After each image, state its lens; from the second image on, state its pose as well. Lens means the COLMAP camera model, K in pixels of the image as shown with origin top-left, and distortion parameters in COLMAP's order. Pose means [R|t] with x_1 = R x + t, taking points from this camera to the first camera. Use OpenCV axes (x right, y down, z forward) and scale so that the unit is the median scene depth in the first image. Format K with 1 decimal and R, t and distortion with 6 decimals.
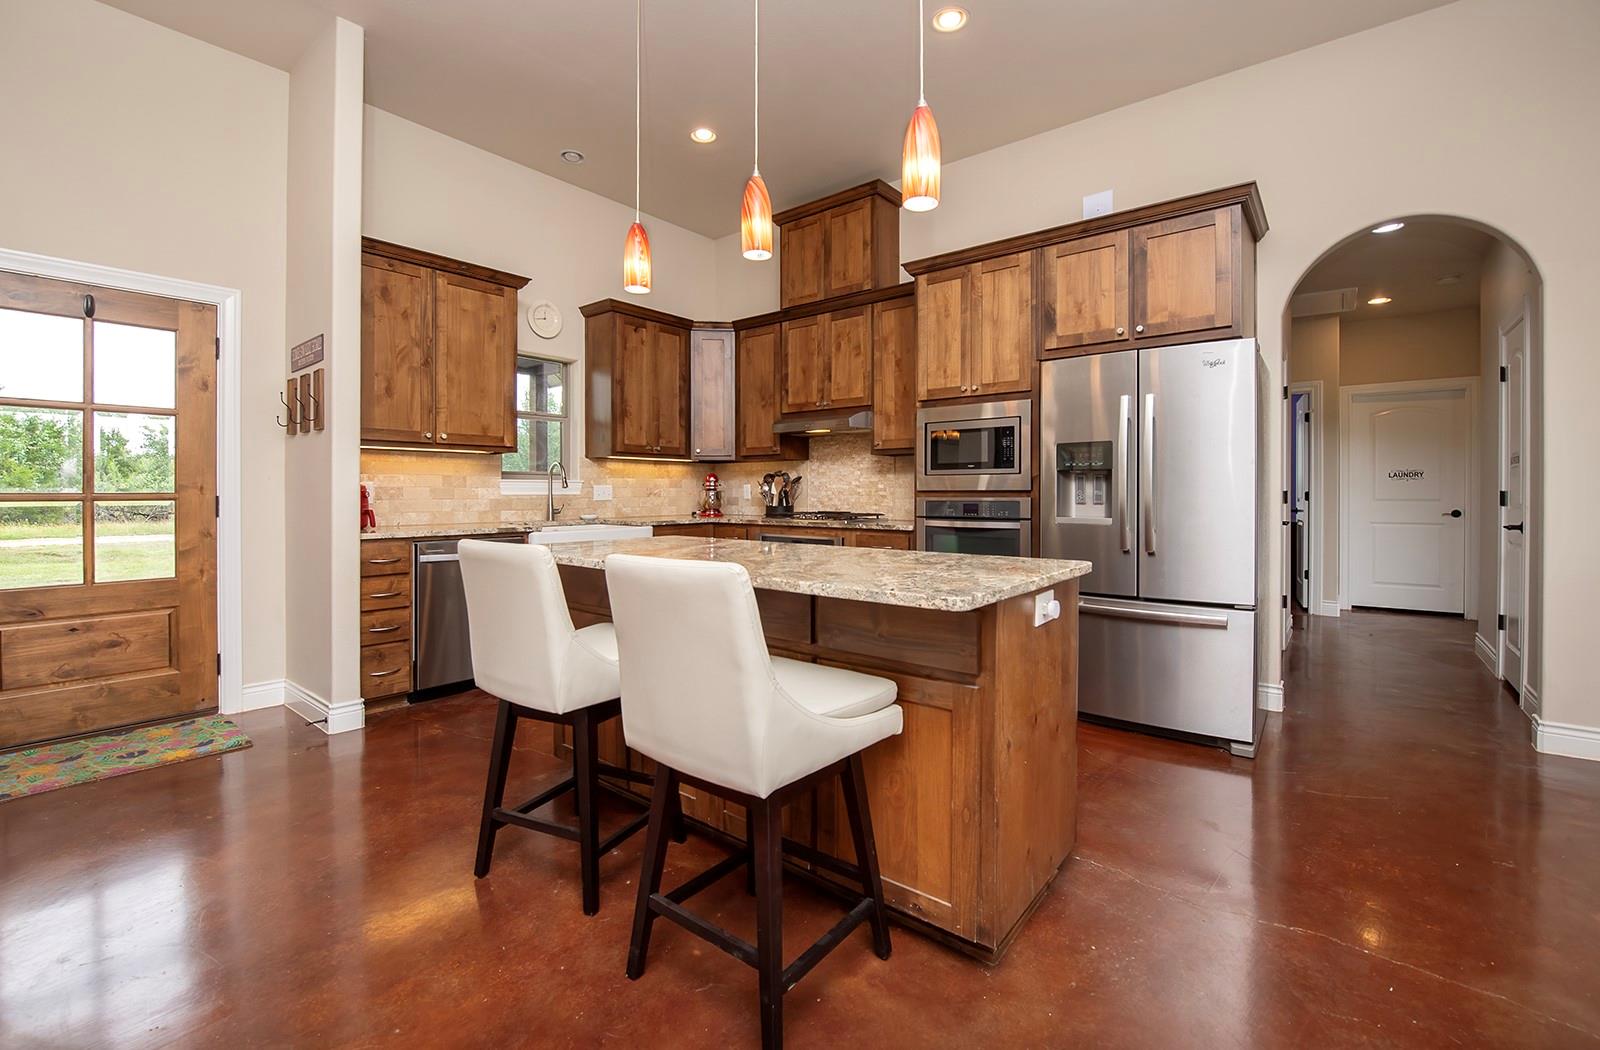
lens RADIAL K [[701.9, 0, 794.2], [0, 701.9, 495.4], [0, 0, 1]] dist [-0.015757, -0.000621]
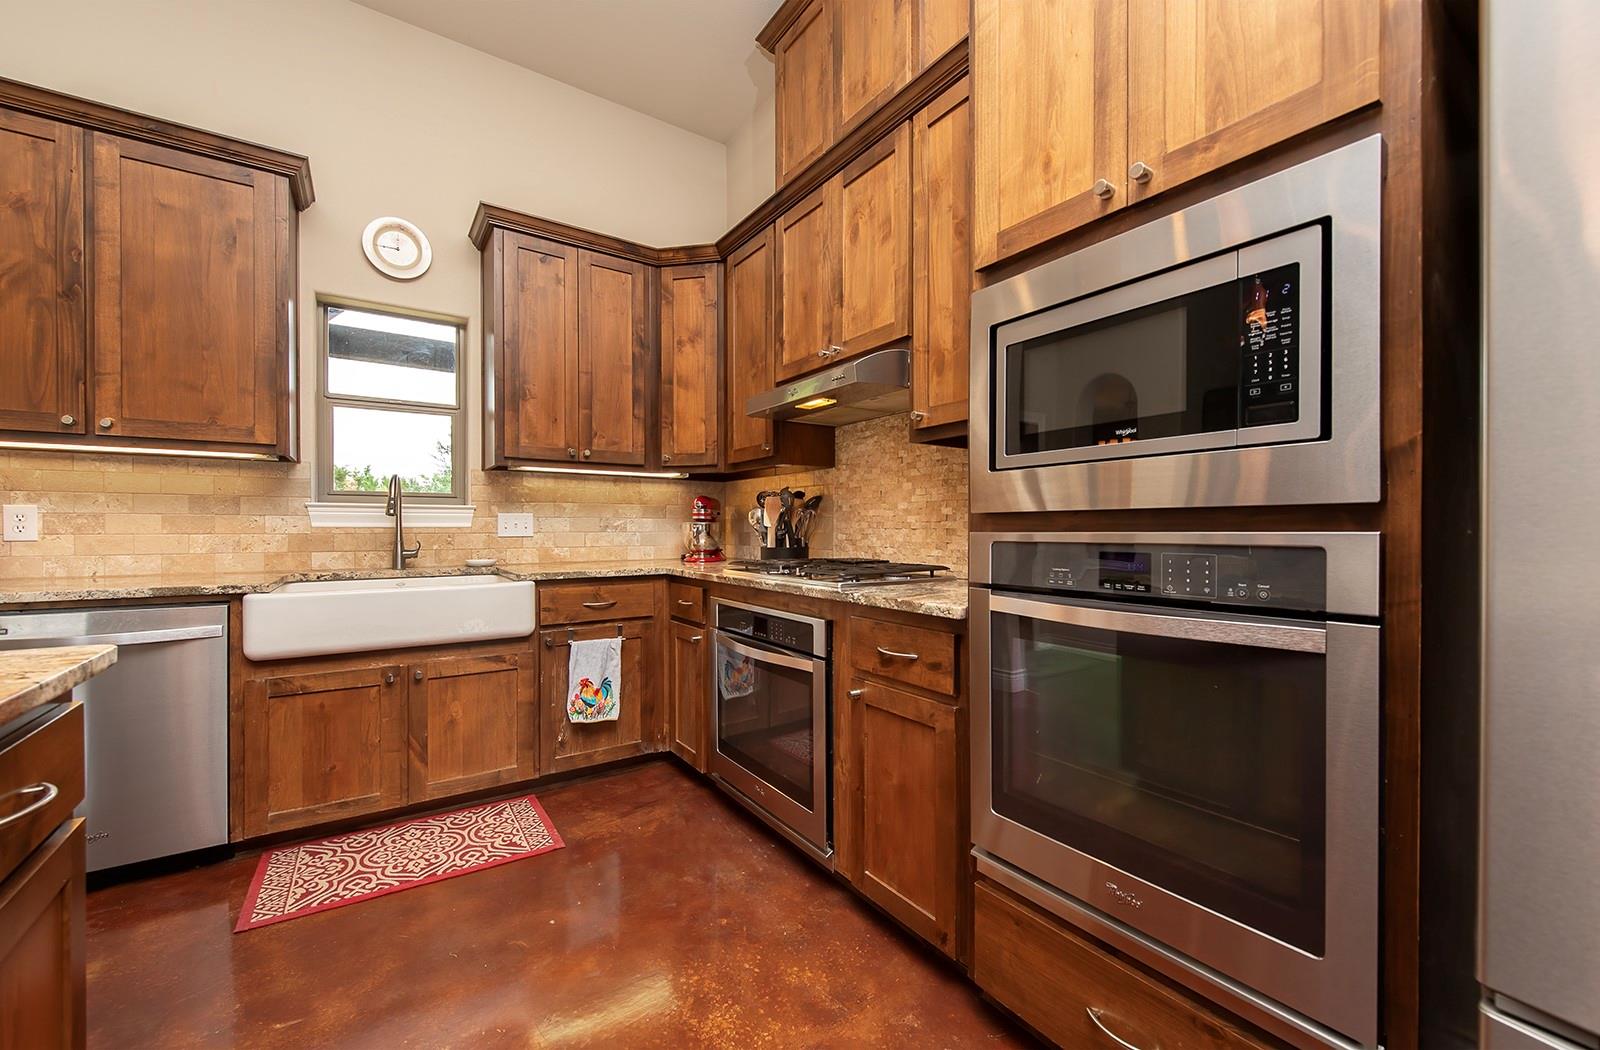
lens RADIAL K [[640.9, 0, 801.1], [0, 640.9, 529.1], [0, 0, 1]] dist [0.001017, -0.000103]
pose [[0.960464, 0.001129, -0.278401, 0.174605], [-0.002771, 0.999981, -0.005506, 0.003095], [0.278389, 0.006060, 0.960449, 0.621349]]
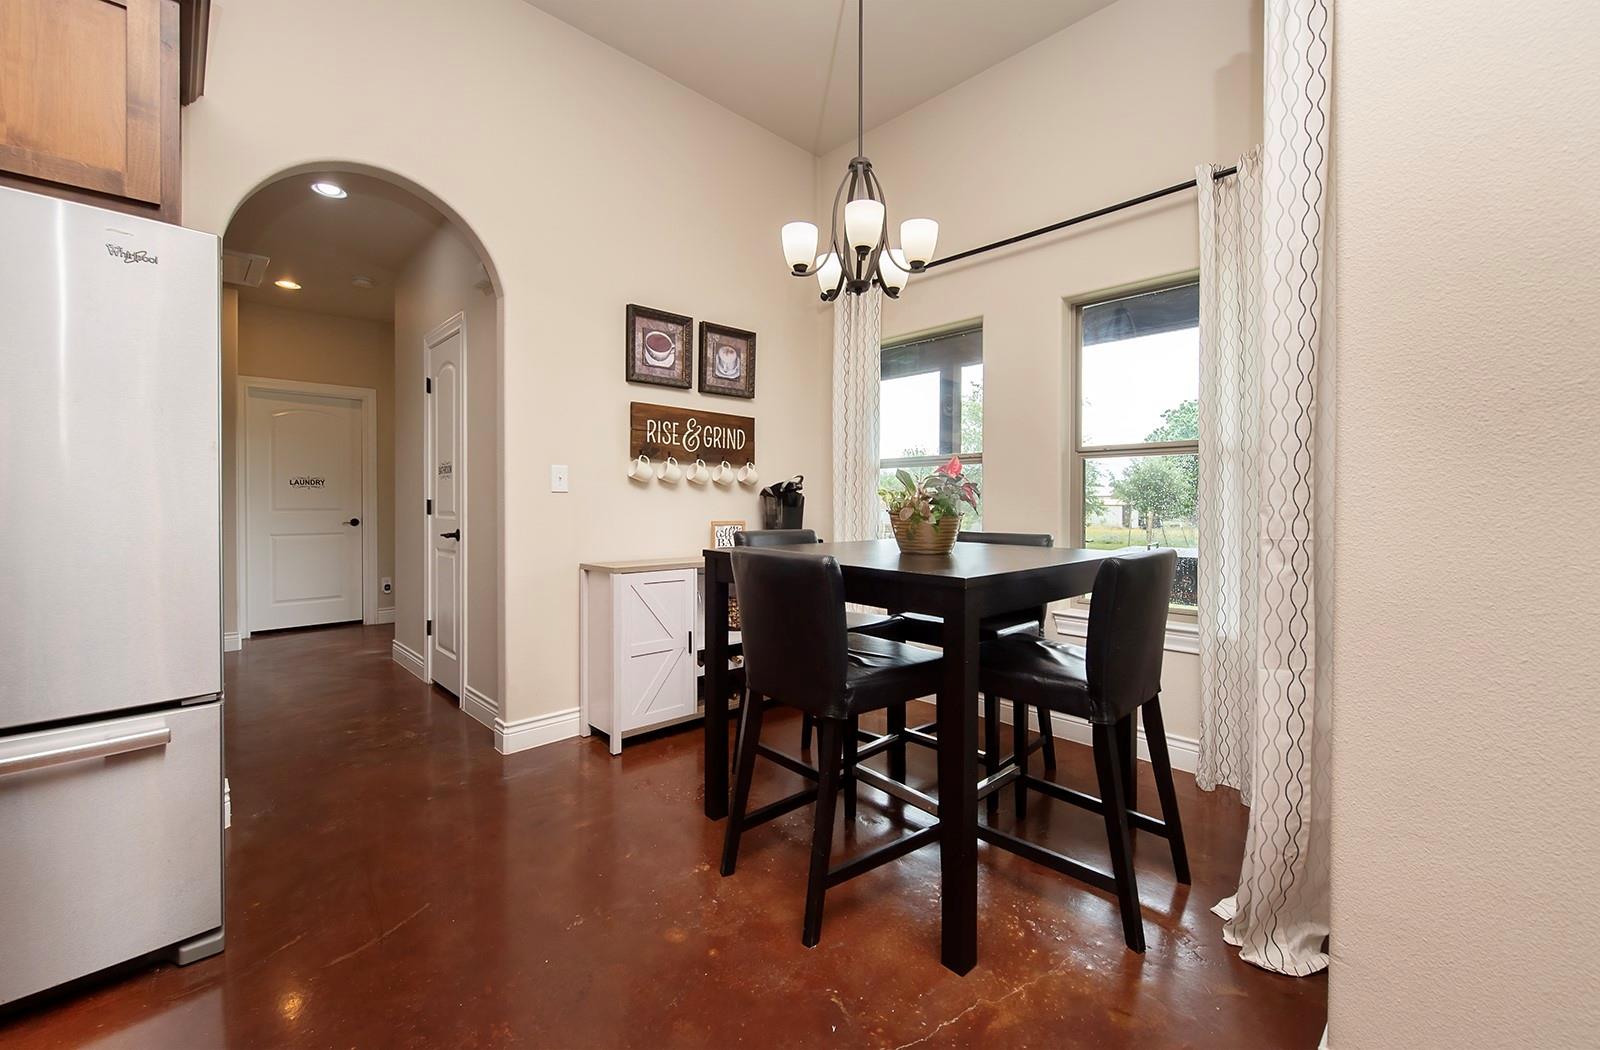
lens RADIAL K [[640.9, 0, 754.7], [0, 640.9, 506.6], [0, 0, 1]] dist [0.001017, -0.000103]
pose [[0.141782, -0.008867, 0.989858, 0.129411], [0.004790, 0.999954, 0.008271, -0.001651], [-0.989886, 0.003569, 0.141818, 0.326735]]
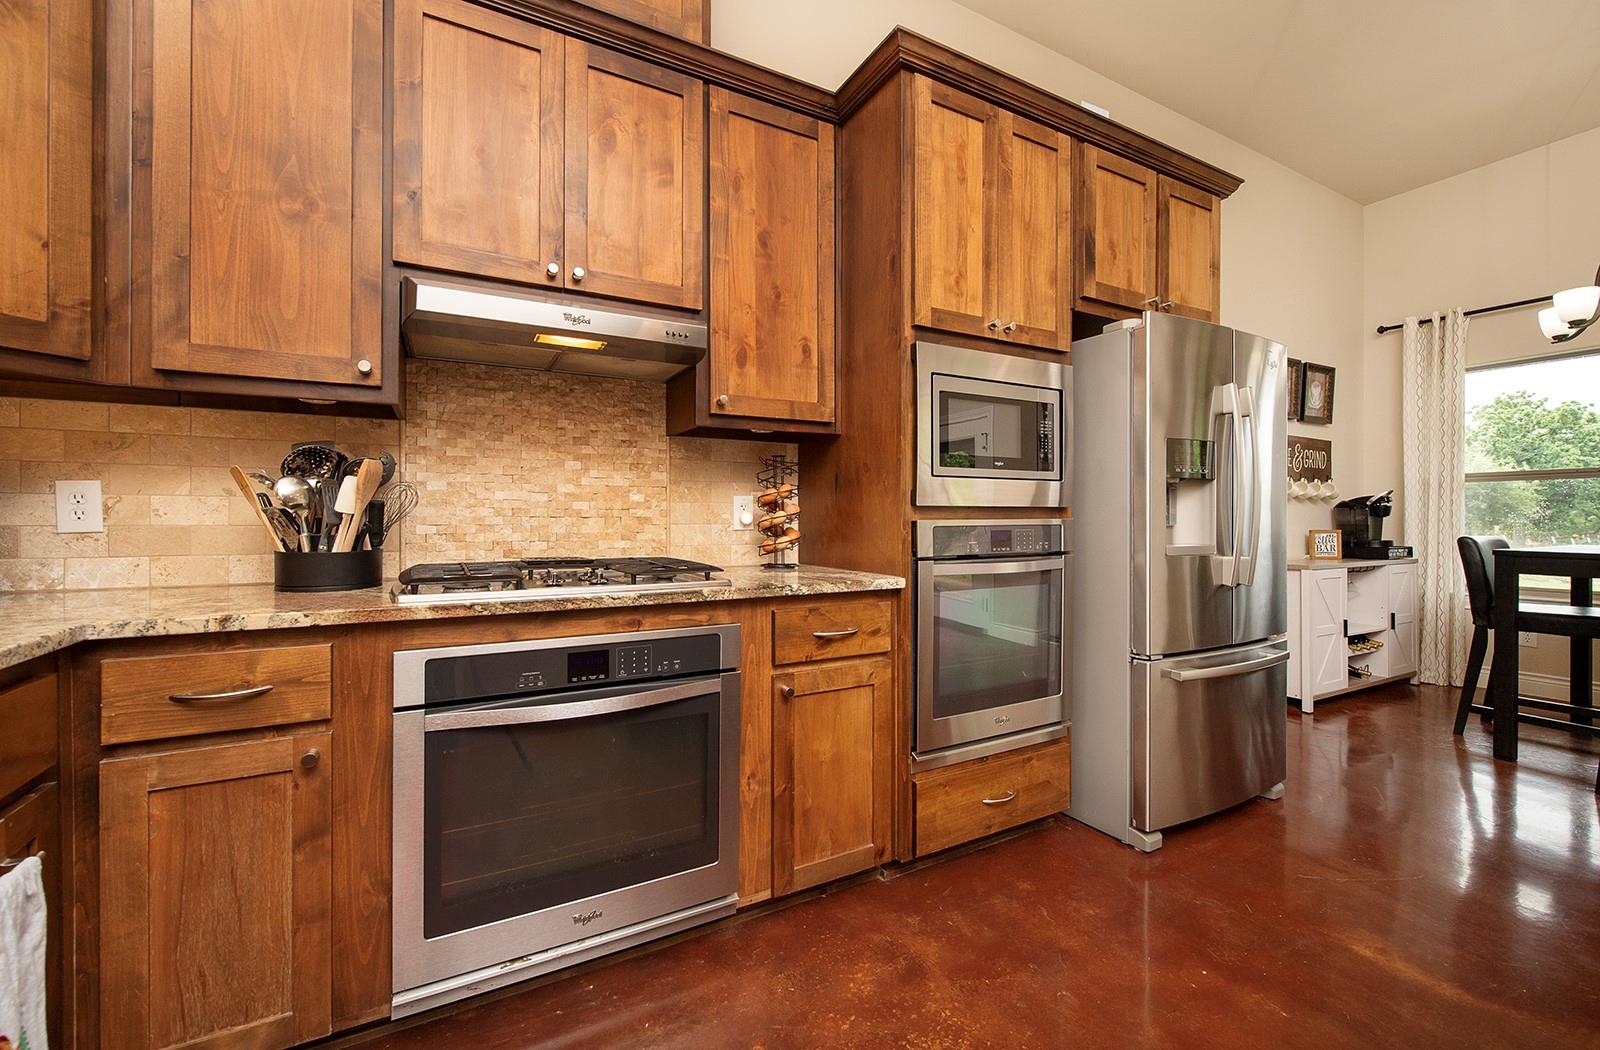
lens RADIAL K [[640.9, 0, 783.0], [0, 640.9, 513.8], [0, 0, 1]] dist [0.001017, -0.000103]
pose [[0.373318, 0.003174, 0.927698, -0.265034], [0.005619, 0.999968, -0.005683, 0.000381], [-0.927686, 0.007334, 0.373288, 0.877408]]
